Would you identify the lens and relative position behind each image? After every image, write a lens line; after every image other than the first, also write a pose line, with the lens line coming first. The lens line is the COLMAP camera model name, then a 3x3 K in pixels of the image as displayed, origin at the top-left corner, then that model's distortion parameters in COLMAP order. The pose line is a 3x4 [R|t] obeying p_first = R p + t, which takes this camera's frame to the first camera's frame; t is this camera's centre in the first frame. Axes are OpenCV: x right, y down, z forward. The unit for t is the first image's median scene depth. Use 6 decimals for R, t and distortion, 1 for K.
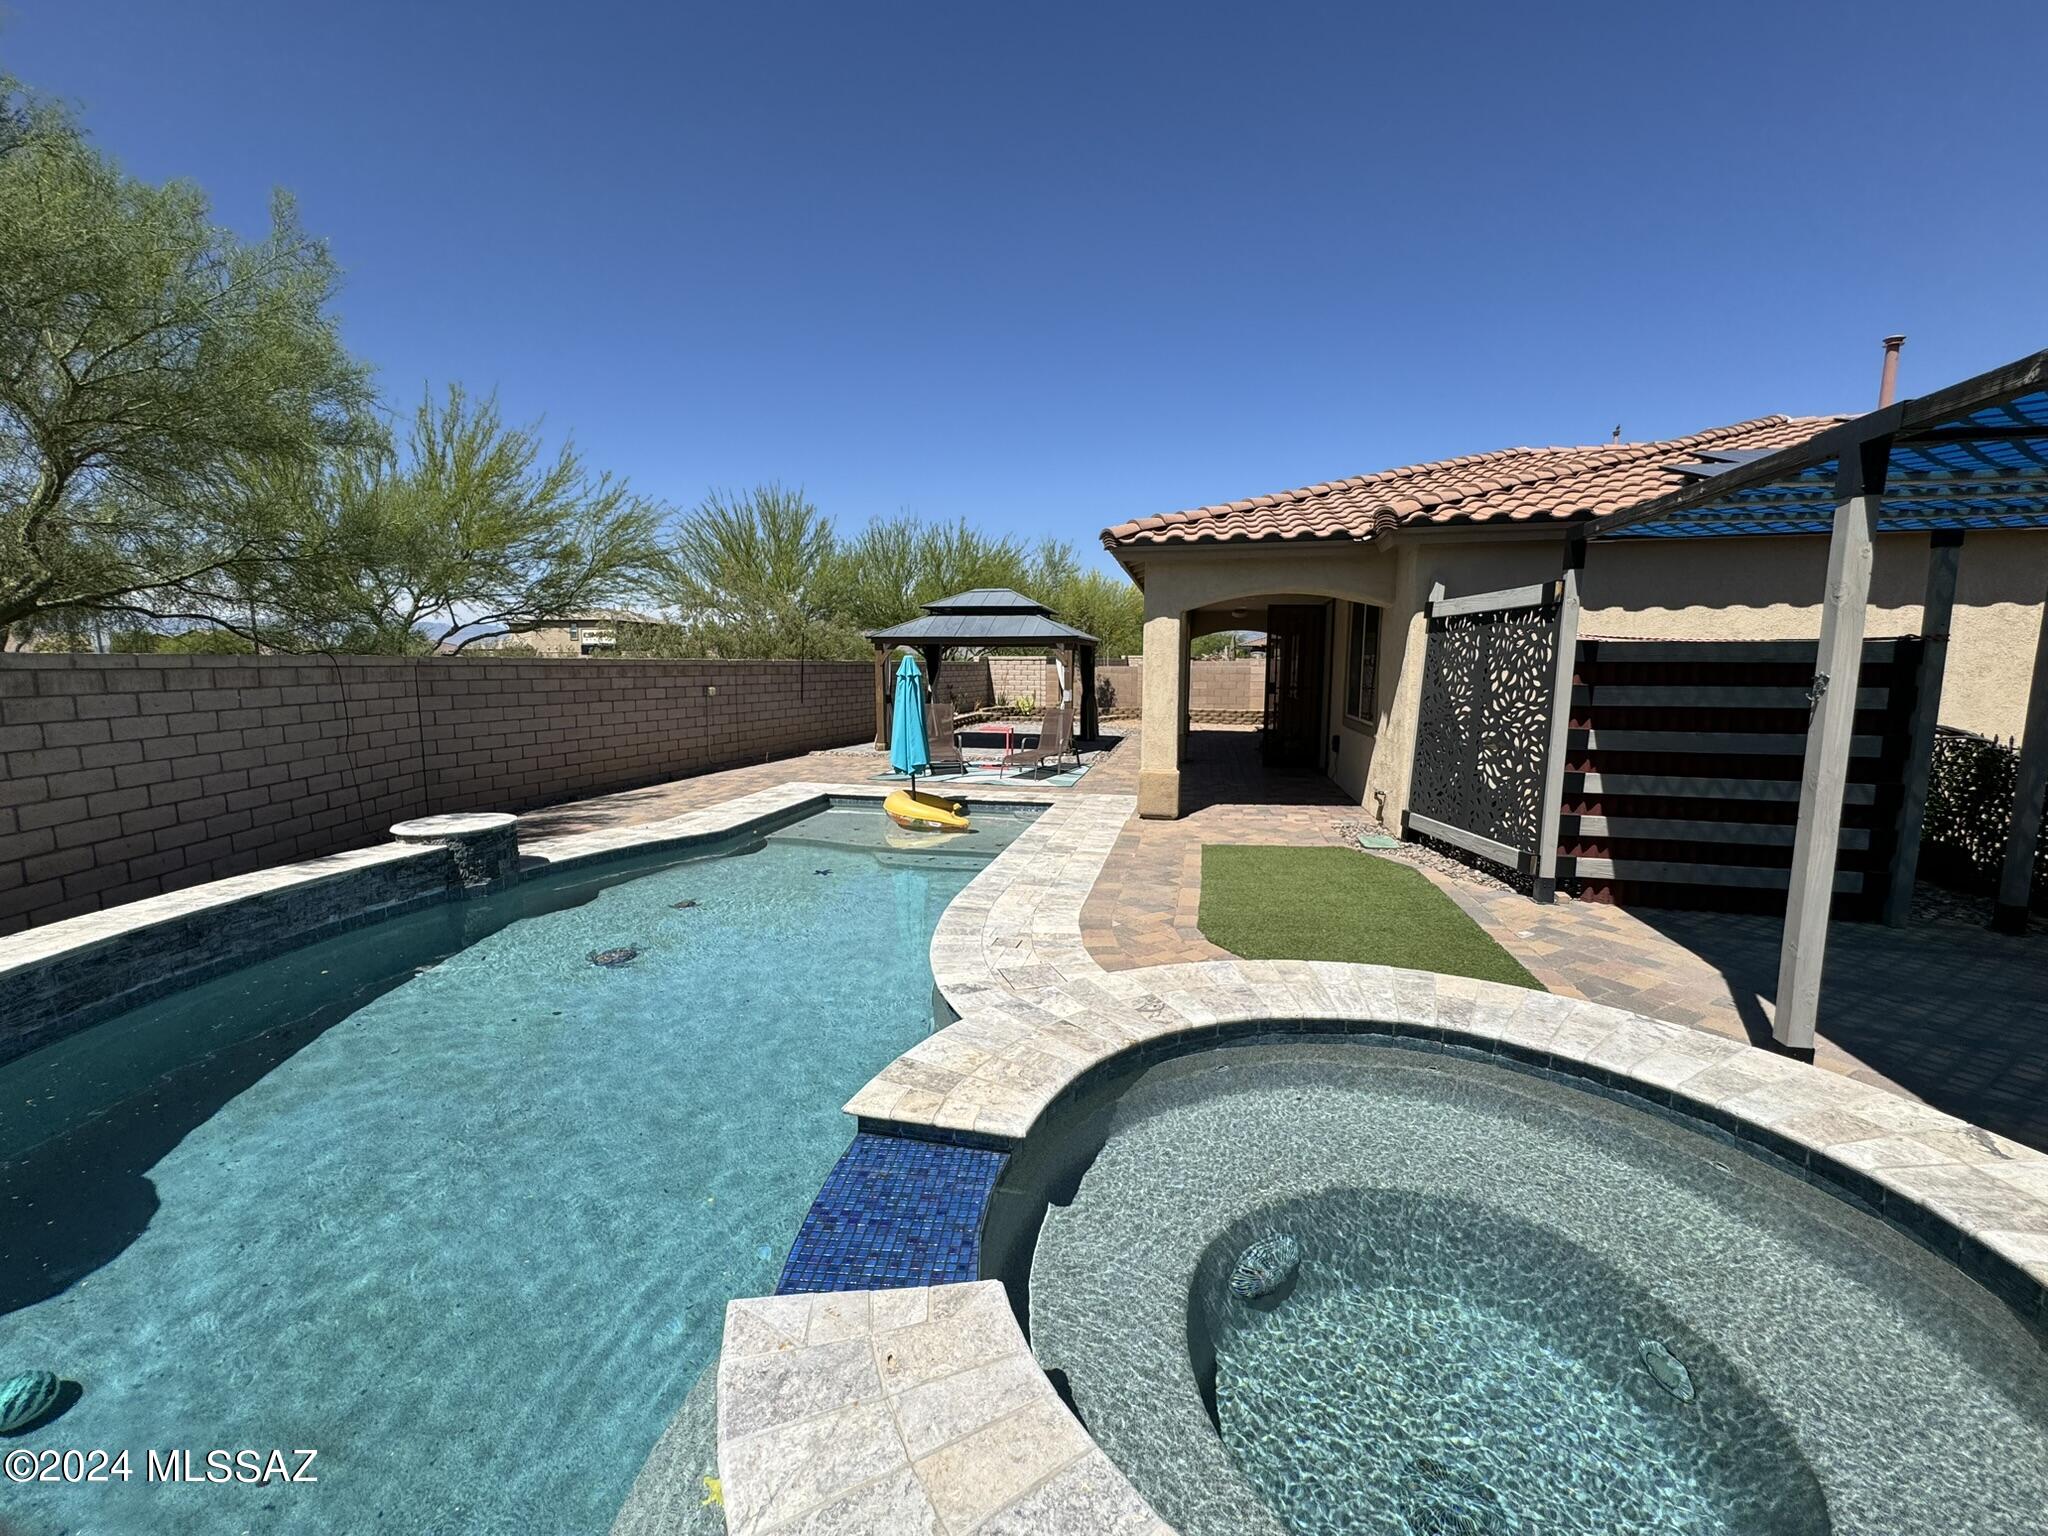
lens RADIAL K [[819.5, 0, 1021.9], [0, 819.5, 766.6], [0, 0, 1]] dist [-0.001261, -0.000119]
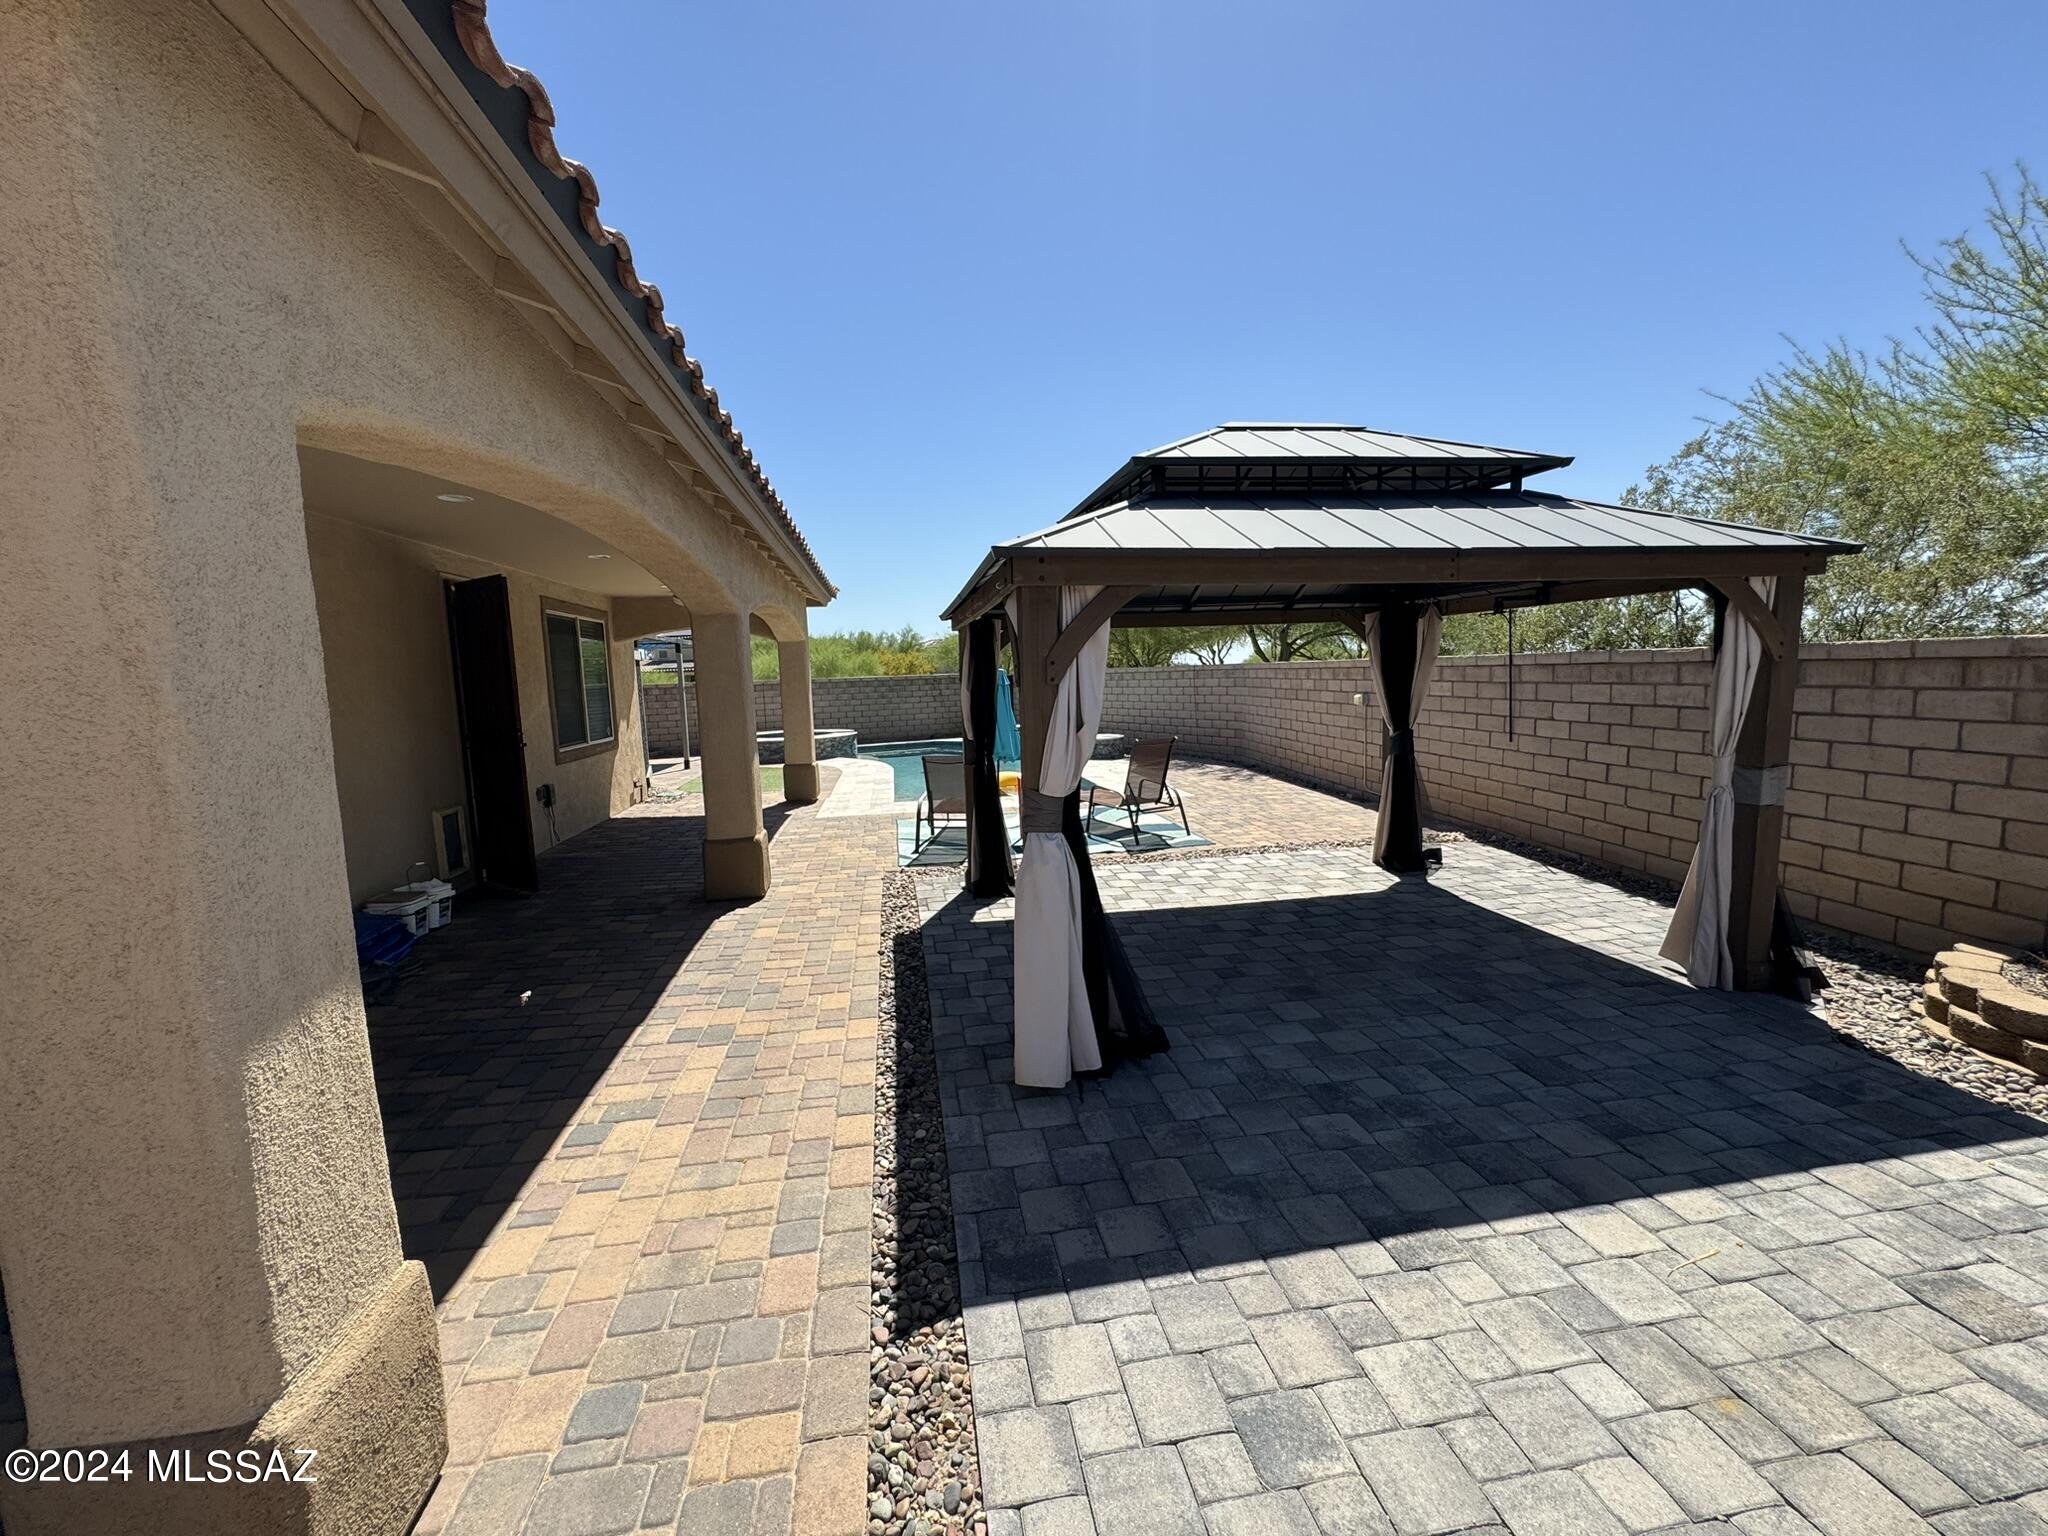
lens RADIAL K [[819.2, 0, 1022.5], [0, 819.2, 761.5], [0, 0, 1]] dist [-0.001590, -0.000333]
pose [[-0.928766, 0.066779, -0.364601, 0.435610], [-0.017384, 0.974708, 0.222807, -0.404554], [0.370259, 0.213274, -0.904114, 3.178471]]
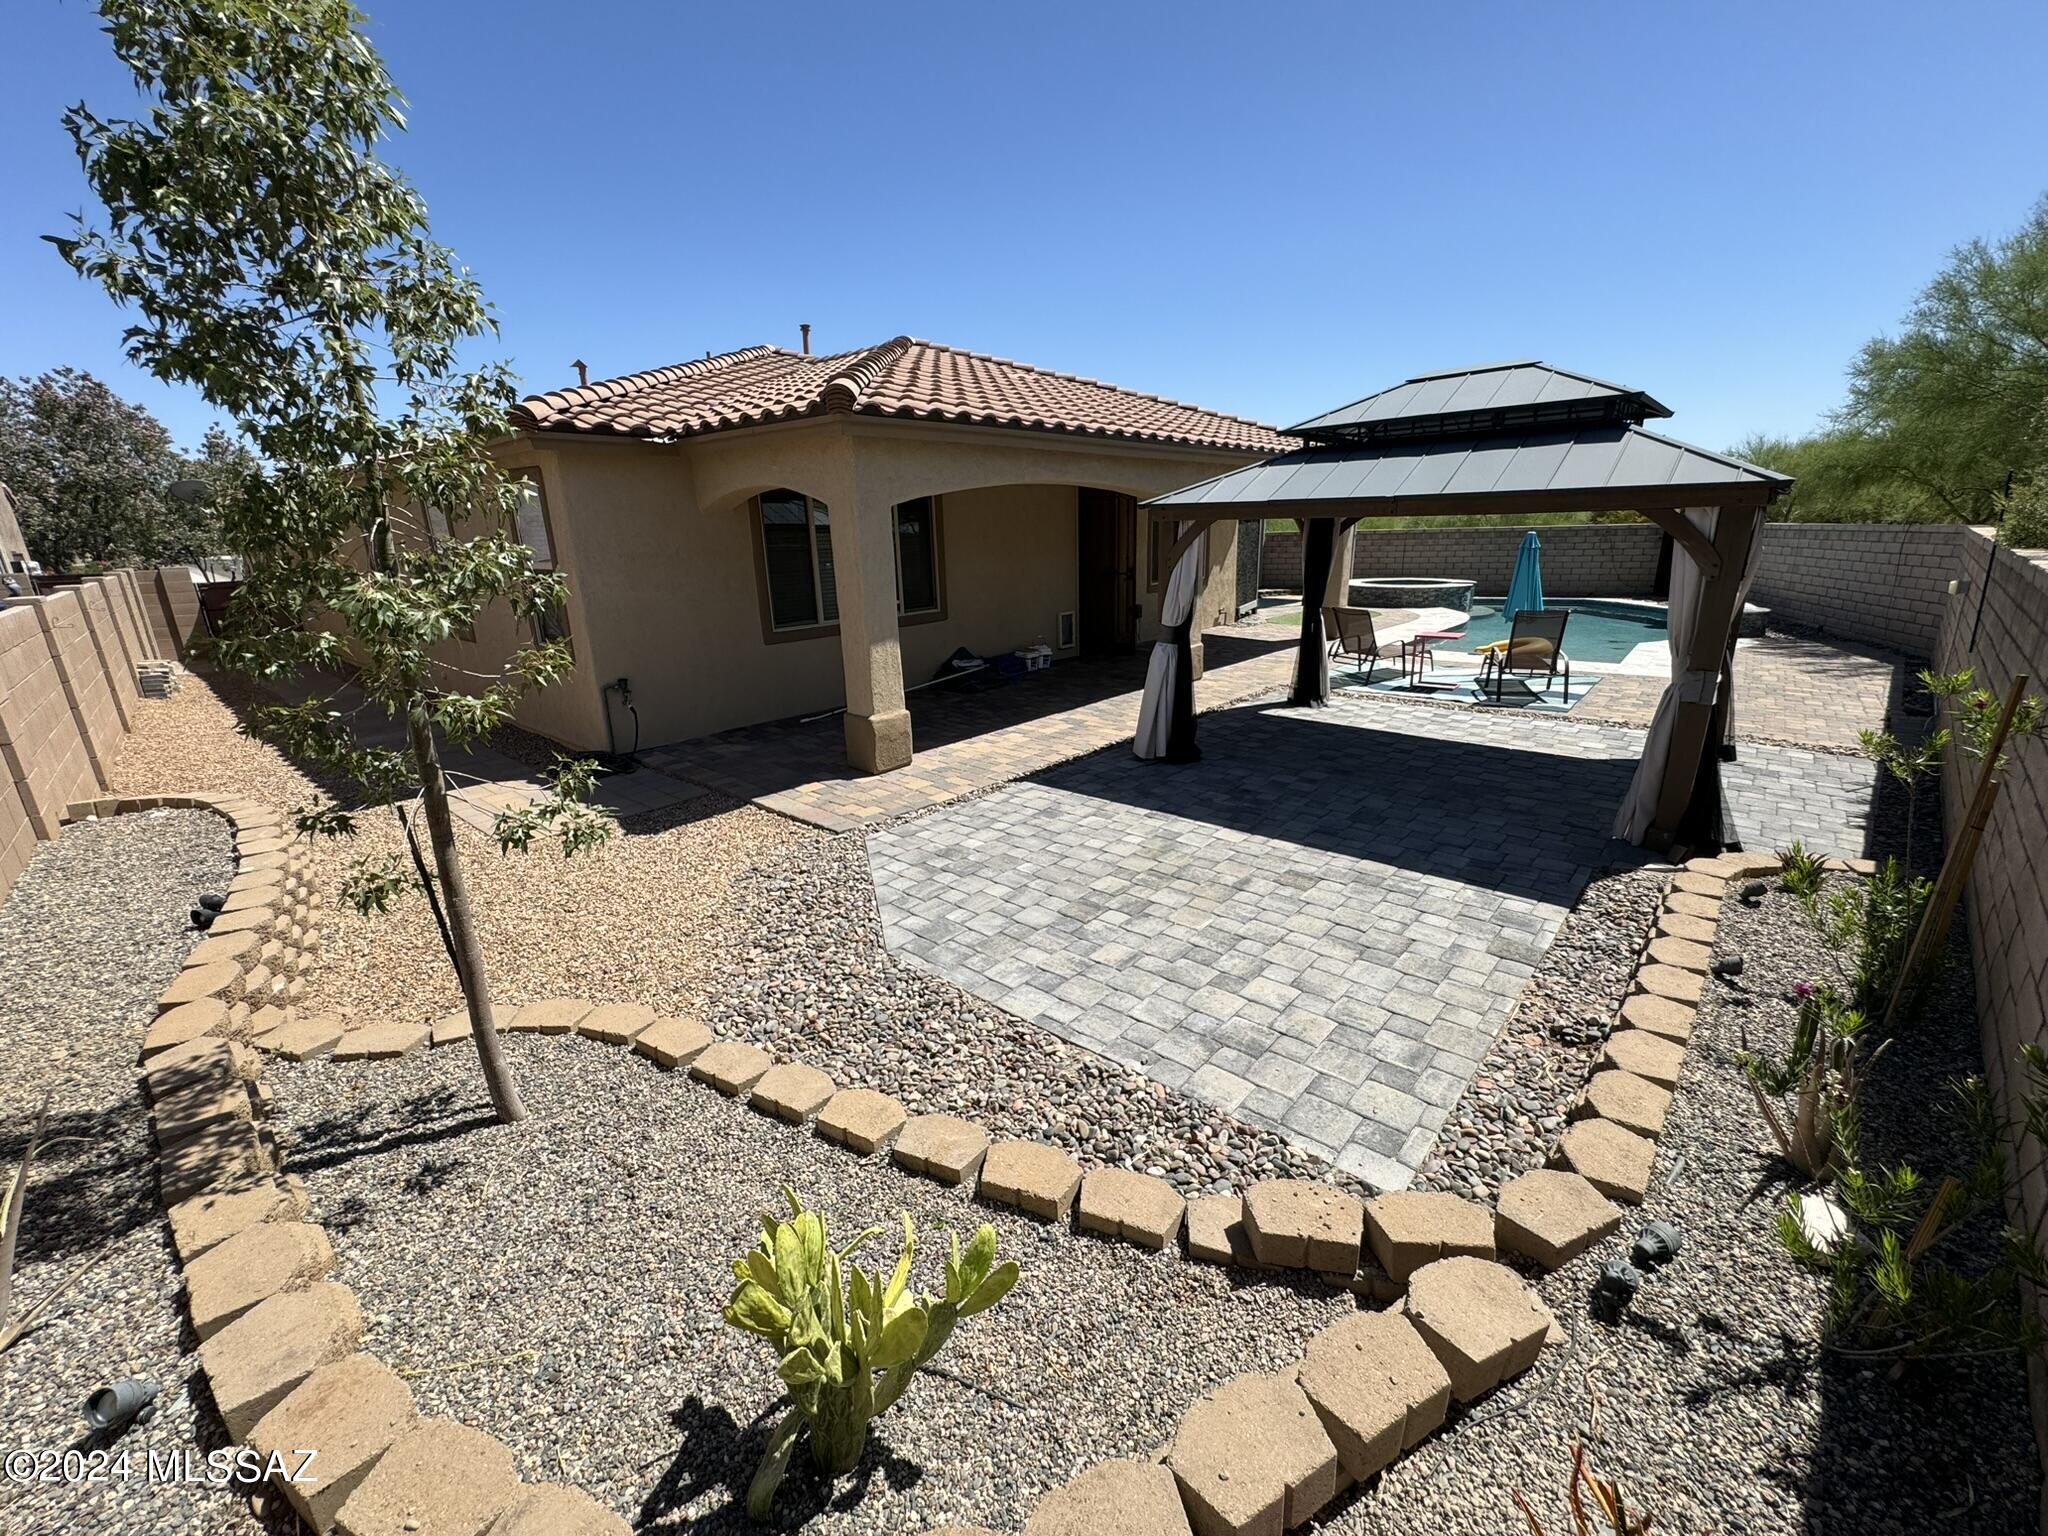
lens RADIAL K [[819.5, 0, 1021.9], [0, 819.5, 766.6], [0, 0, 1]] dist [-0.001261, -0.000119]
pose [[-0.872933, -0.118110, 0.473326, -0.133154], [0.084124, 0.919270, 0.384533, -0.525542], [-0.480532, 0.375489, -0.792526, 3.728886]]
